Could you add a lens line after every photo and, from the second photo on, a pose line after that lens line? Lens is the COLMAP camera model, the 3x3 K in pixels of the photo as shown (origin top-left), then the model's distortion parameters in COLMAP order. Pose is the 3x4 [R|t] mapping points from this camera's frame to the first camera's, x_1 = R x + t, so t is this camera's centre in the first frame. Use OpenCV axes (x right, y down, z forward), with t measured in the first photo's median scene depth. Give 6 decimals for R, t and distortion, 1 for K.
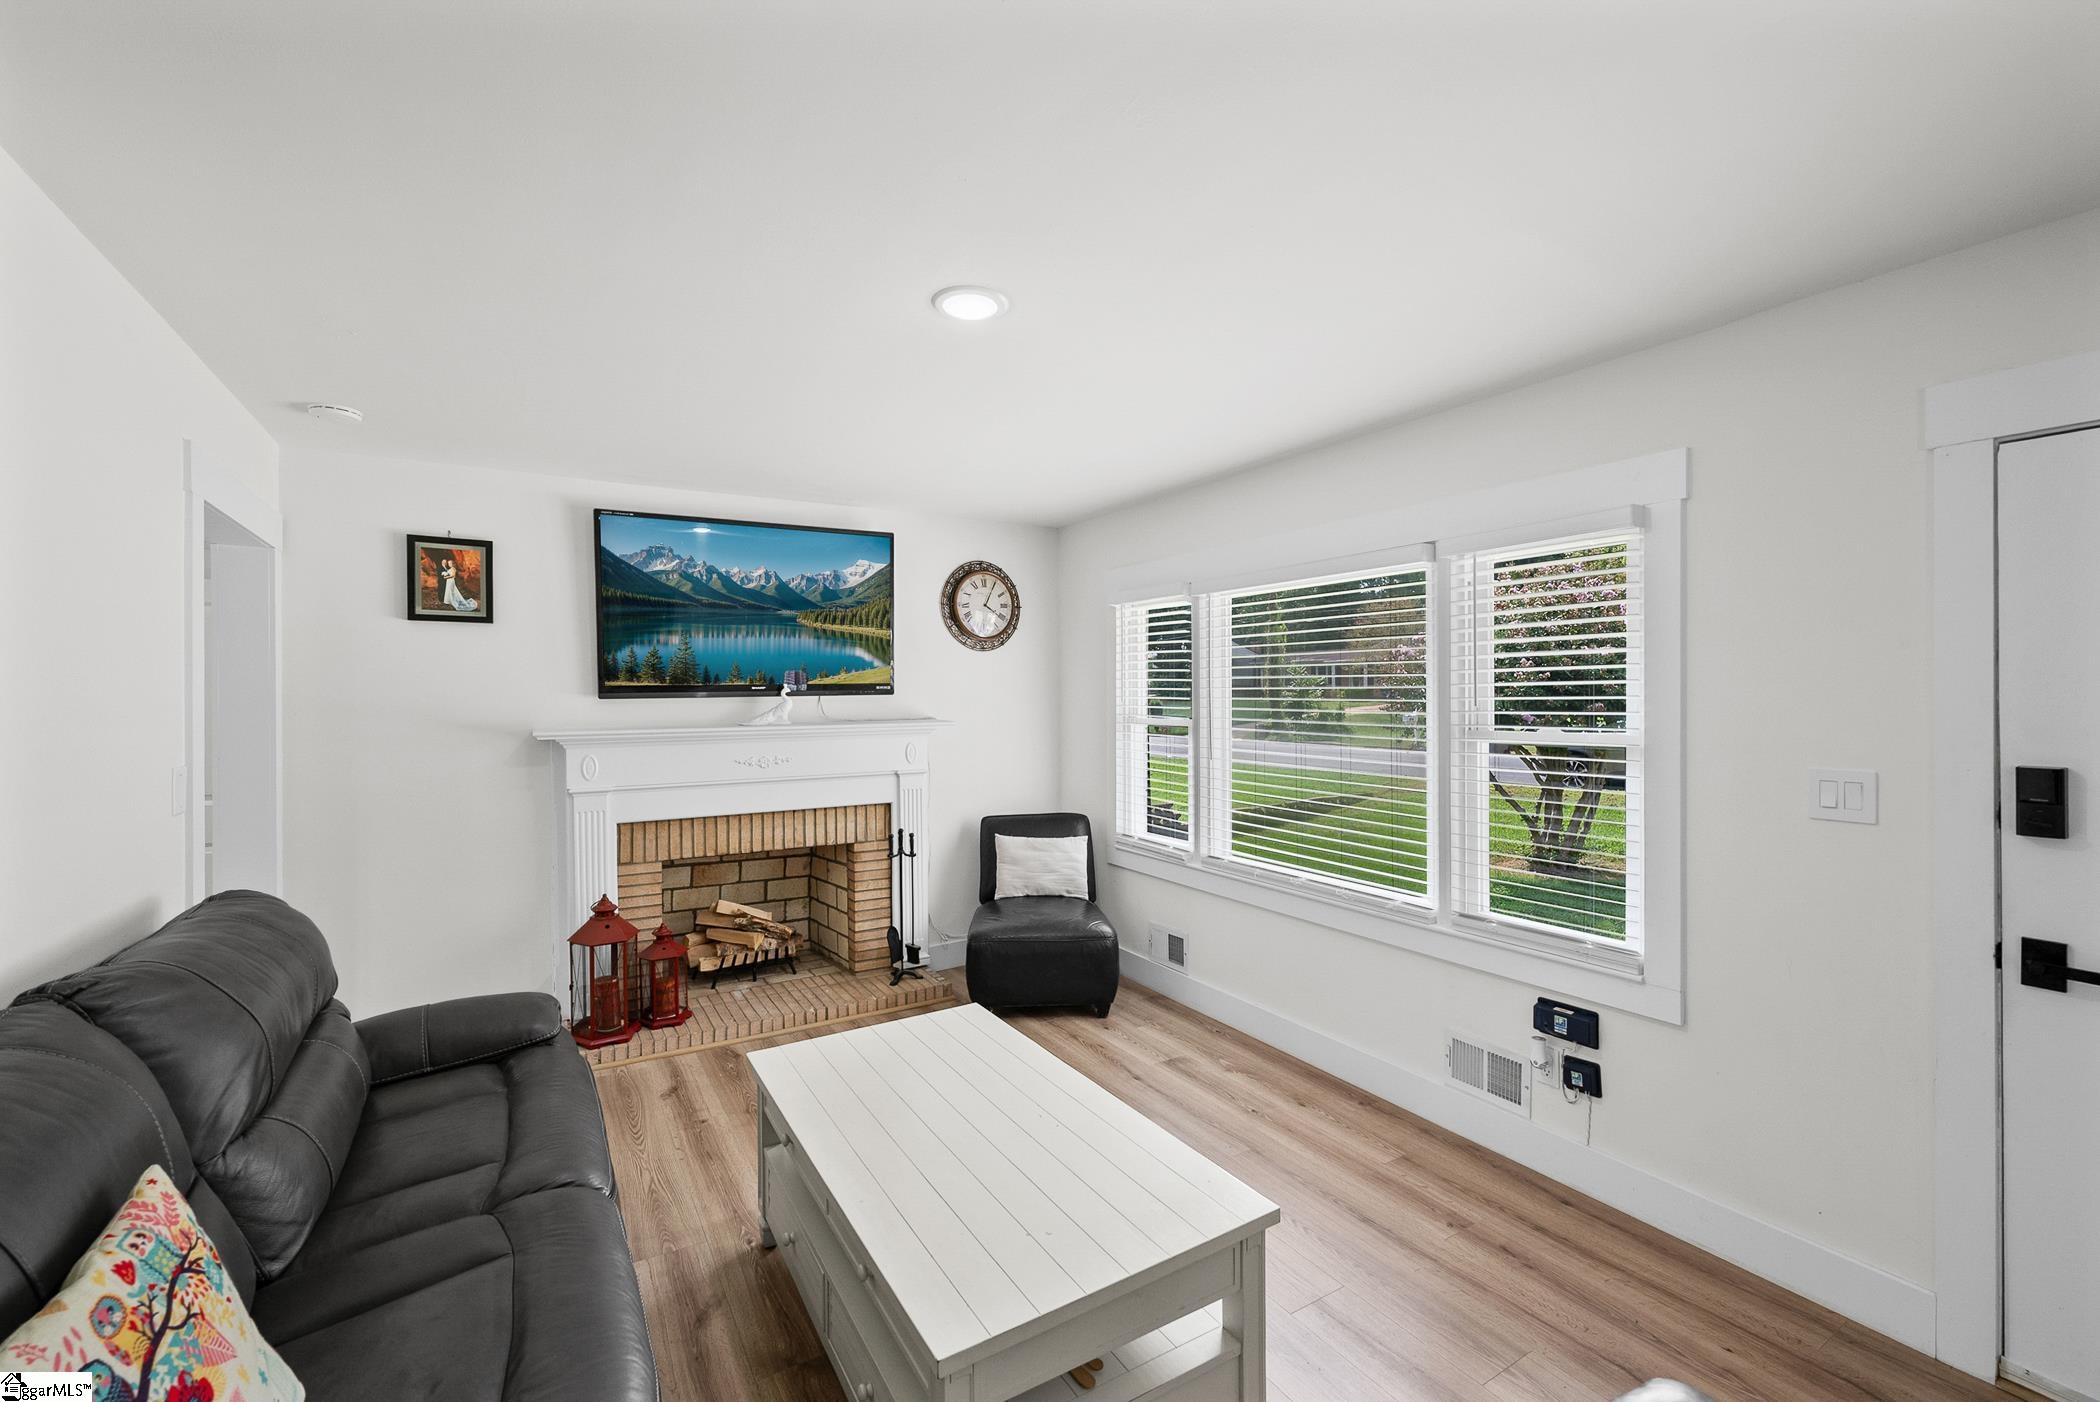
lens RADIAL K [[865.1, 0, 1040.4], [0, 865.1, 696.0], [0, 0, 1]] dist [0.001114, -0.000050]
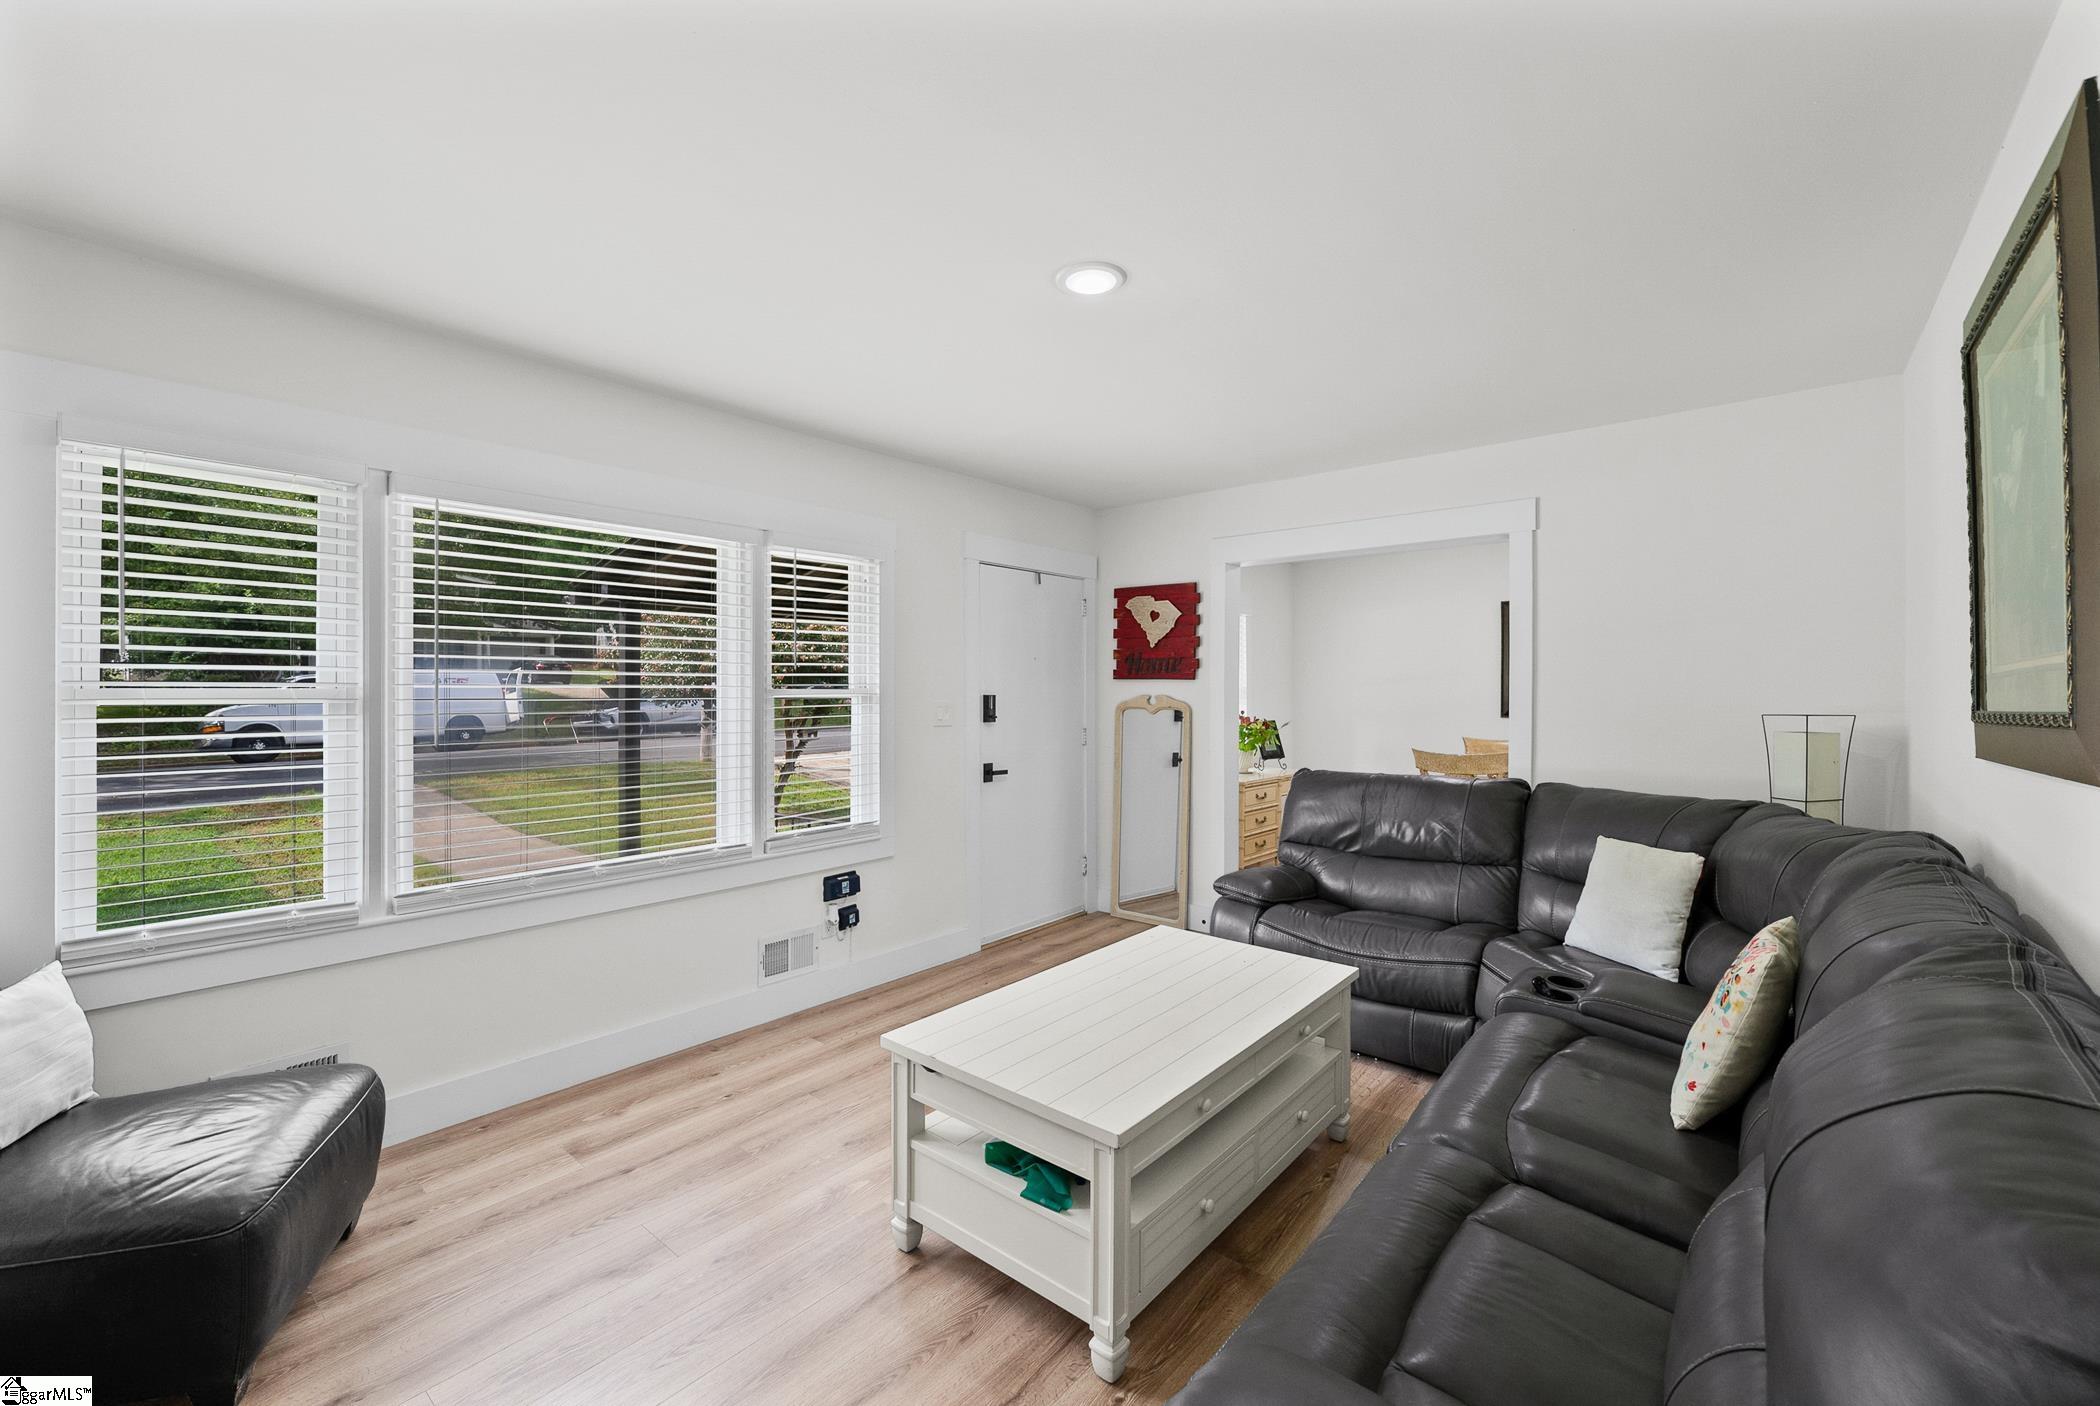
lens RADIAL K [[846.4, 0, 1052.3], [0, 846.4, 698.3], [0, 0, 1]] dist [-0.000367, 0.000061]
pose [[-0.325081, -0.011158, 0.945620, -0.543735], [0.000620, 0.999928, 0.012011, 0.027822], [-0.945686, 0.004491, -0.325051, 0.717367]]
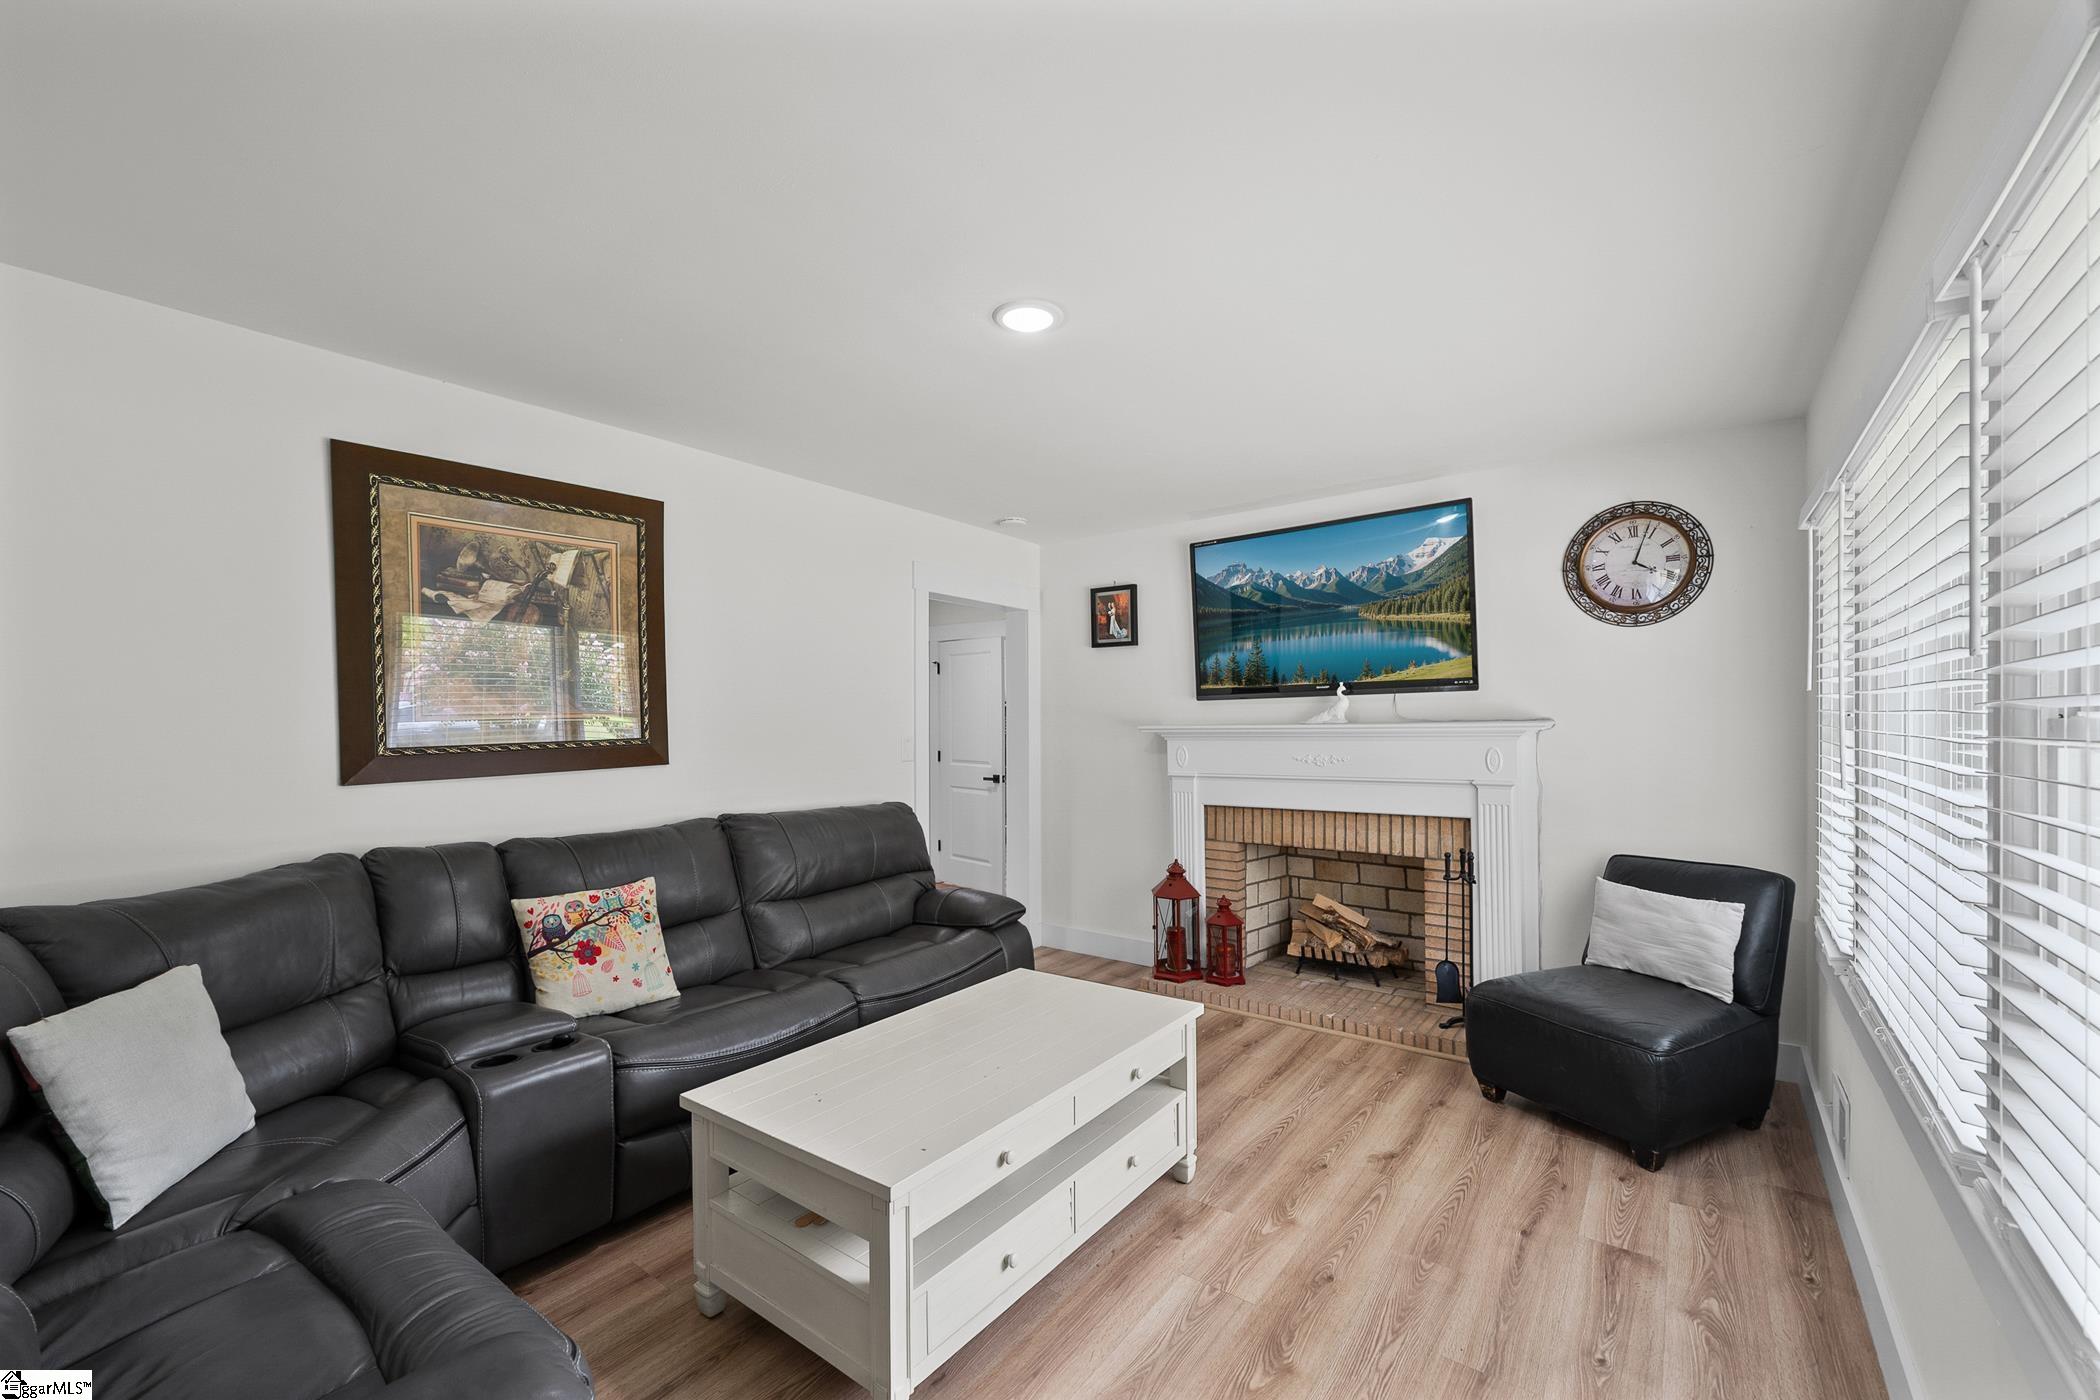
lens RADIAL K [[851.6, 0, 1045.6], [0, 851.6, 733.5], [0, 0, 1]] dist [-0.031153, -0.000015]
pose [[0.368842, 0.008904, -0.929449, 0.463242], [0.003276, 0.999935, 0.010880, 0.032454], [0.929486, -0.007058, 0.368789, 0.330657]]
